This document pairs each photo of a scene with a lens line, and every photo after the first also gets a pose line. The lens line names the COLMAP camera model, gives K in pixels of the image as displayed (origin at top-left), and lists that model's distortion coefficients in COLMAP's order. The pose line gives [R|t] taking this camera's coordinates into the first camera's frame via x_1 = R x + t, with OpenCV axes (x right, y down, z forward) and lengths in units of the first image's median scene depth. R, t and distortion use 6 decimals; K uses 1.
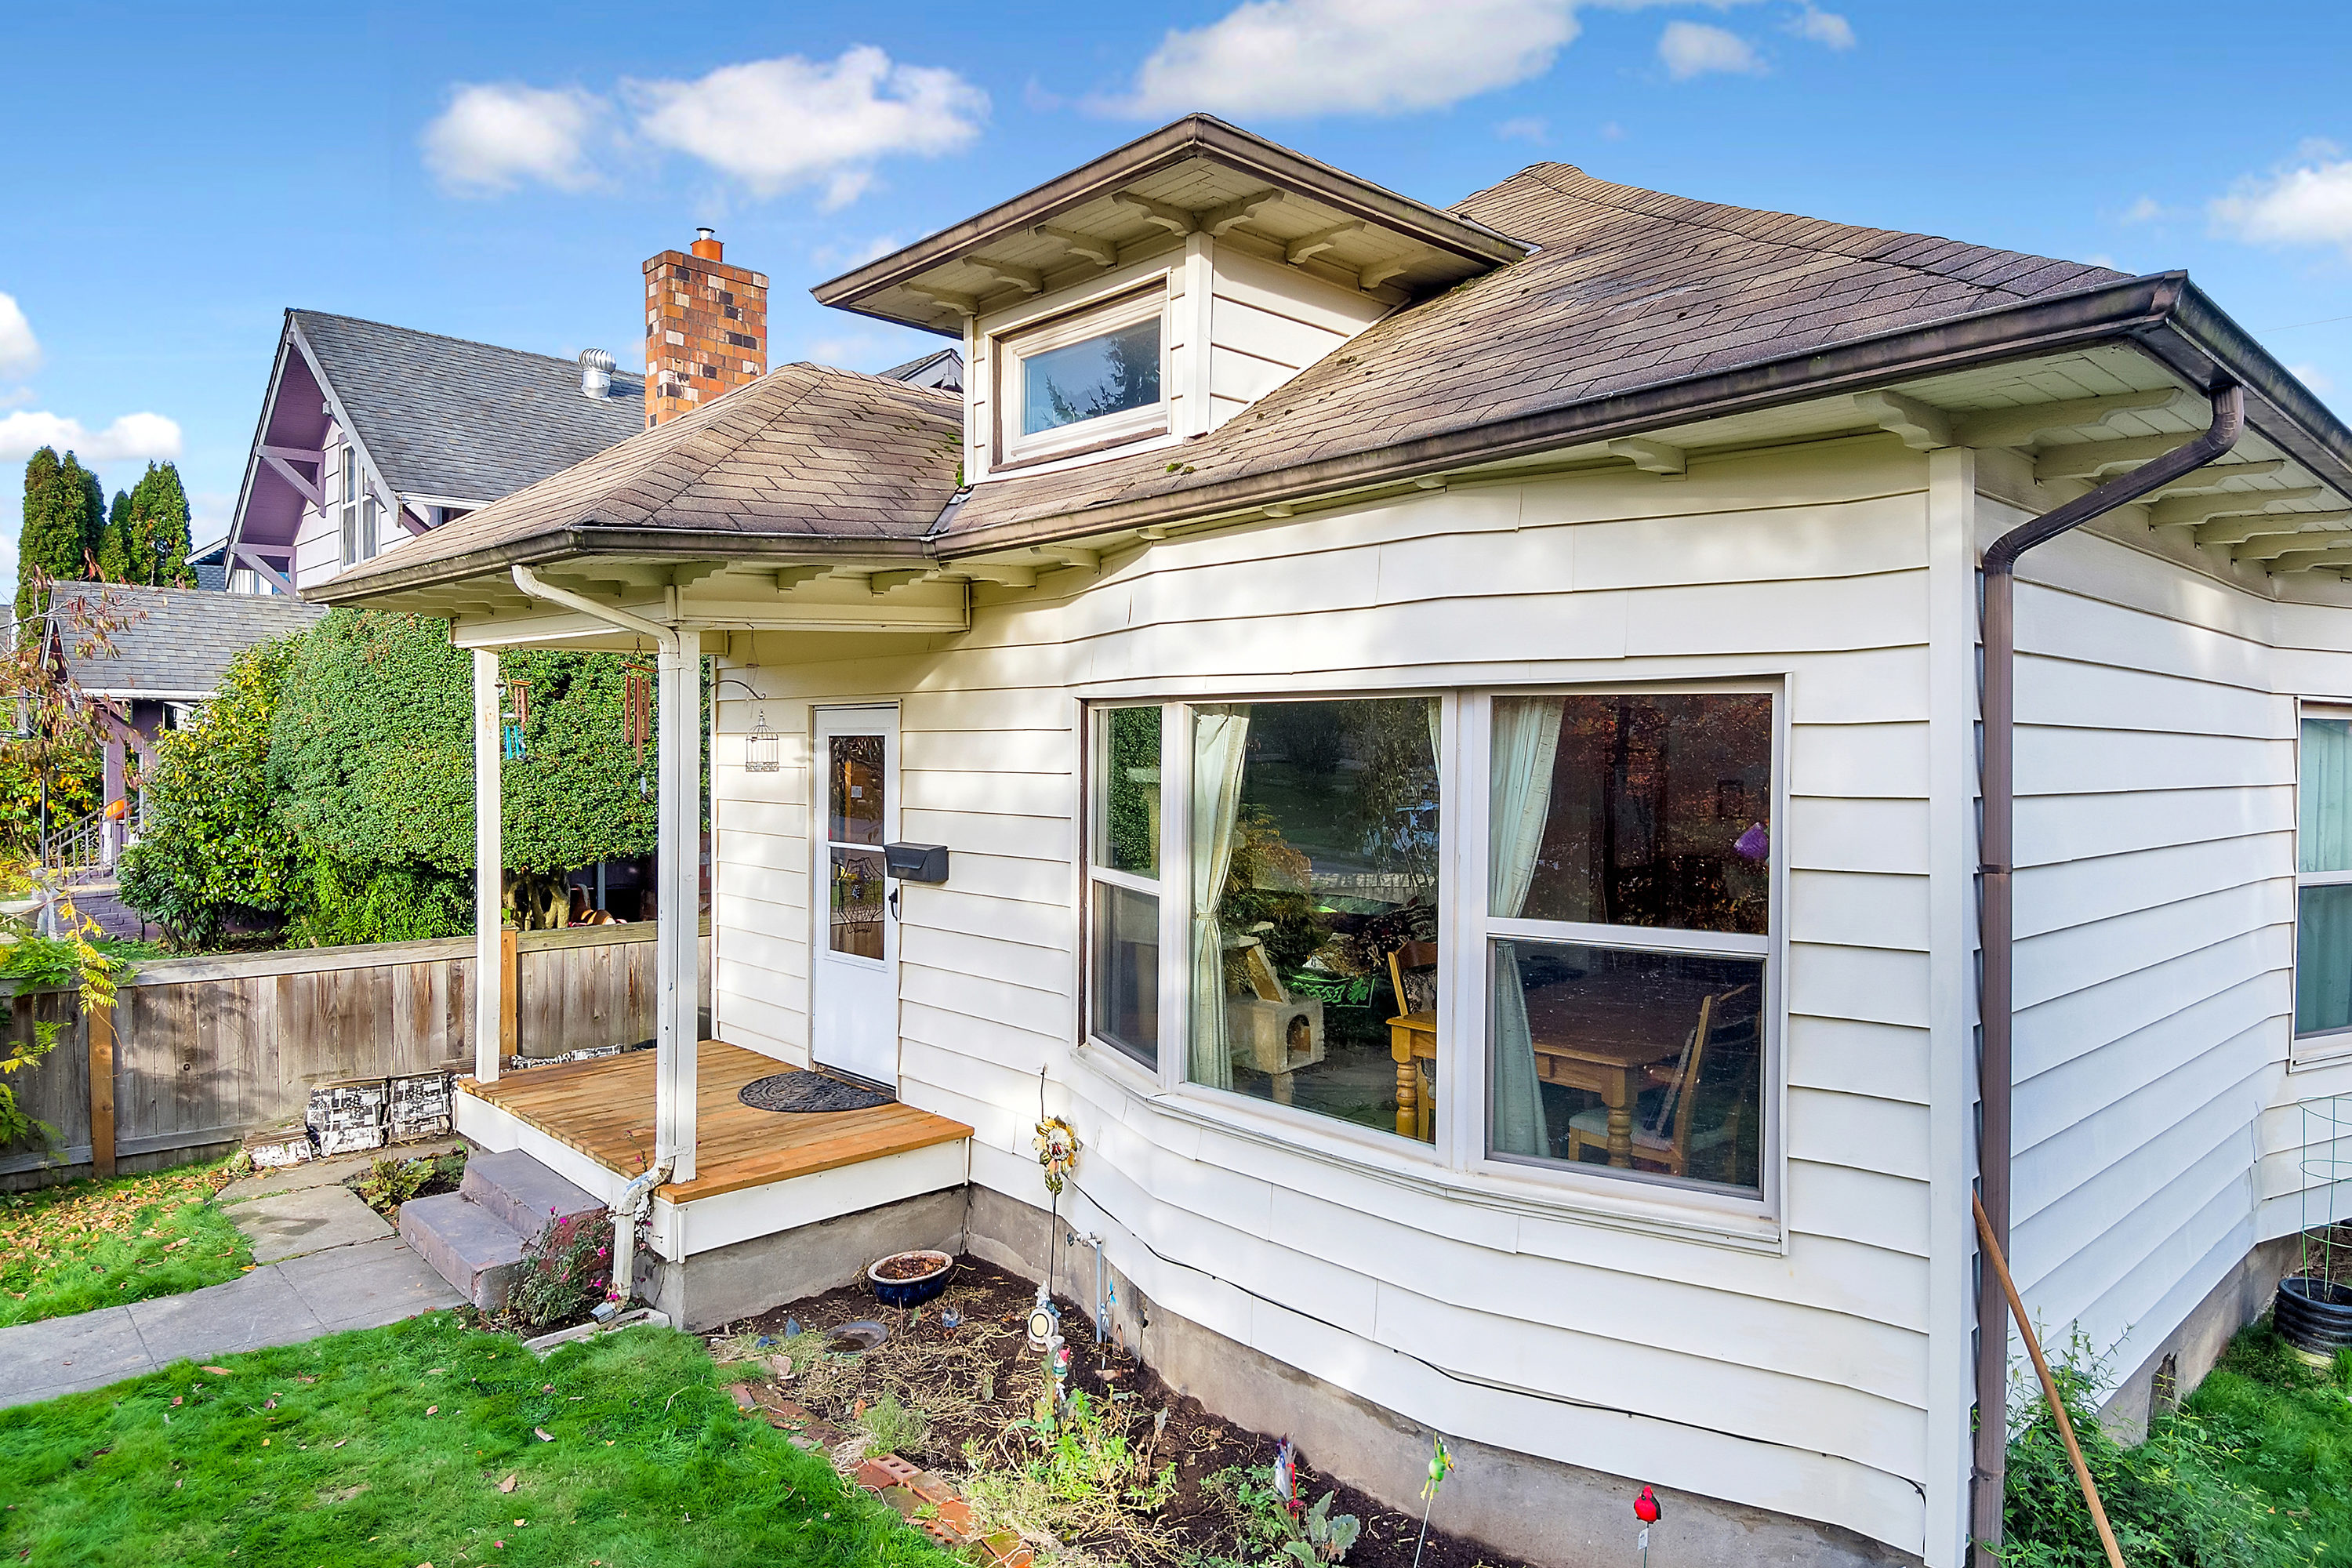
lens RADIAL K [[1421.0, 0, 1176.0], [0, 1421.0, 784.0], [0, 0, 1]] dist [0.087851, -0.103571]
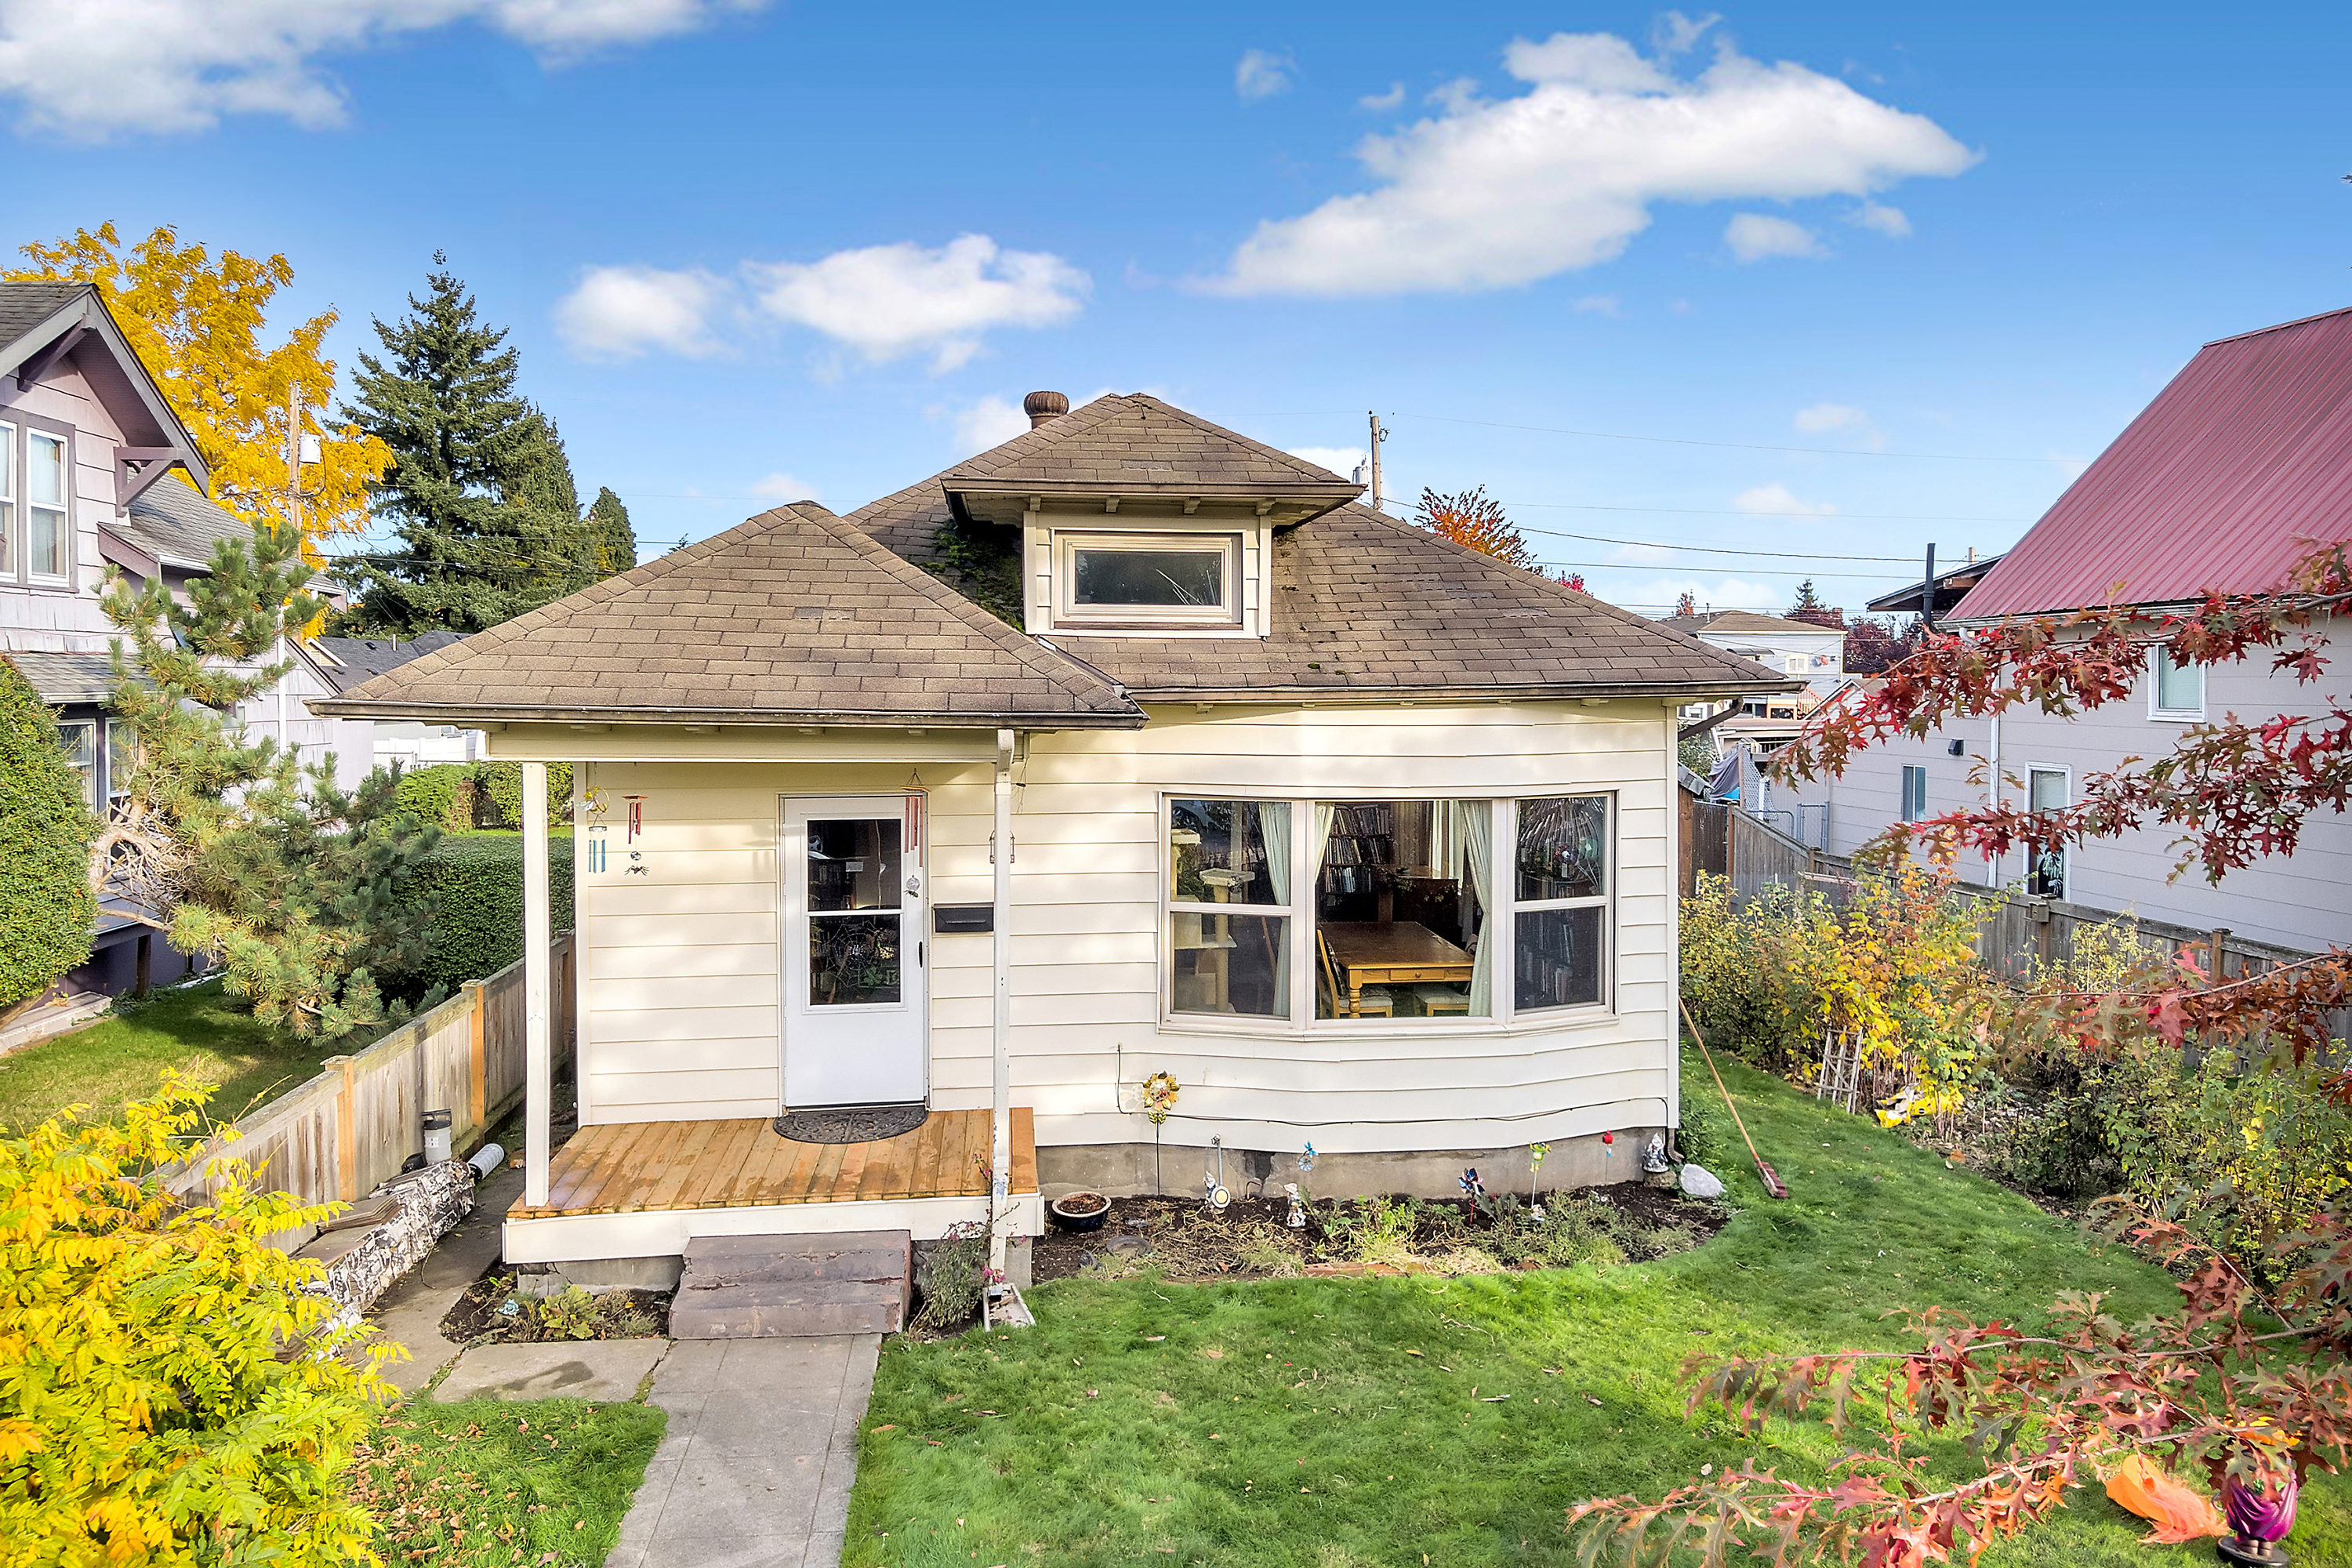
lens RADIAL K [[1439.5, 0, 1174.5], [0, 1439.5, 736.6], [0, 0, 1]] dist [0.104519, -0.134839]
pose [[0.592874, -0.040170, 0.804293, -1.265734], [0.023330, 0.999193, 0.032707, -0.167537], [-0.804957, -0.000627, 0.593332, 0.081344]]
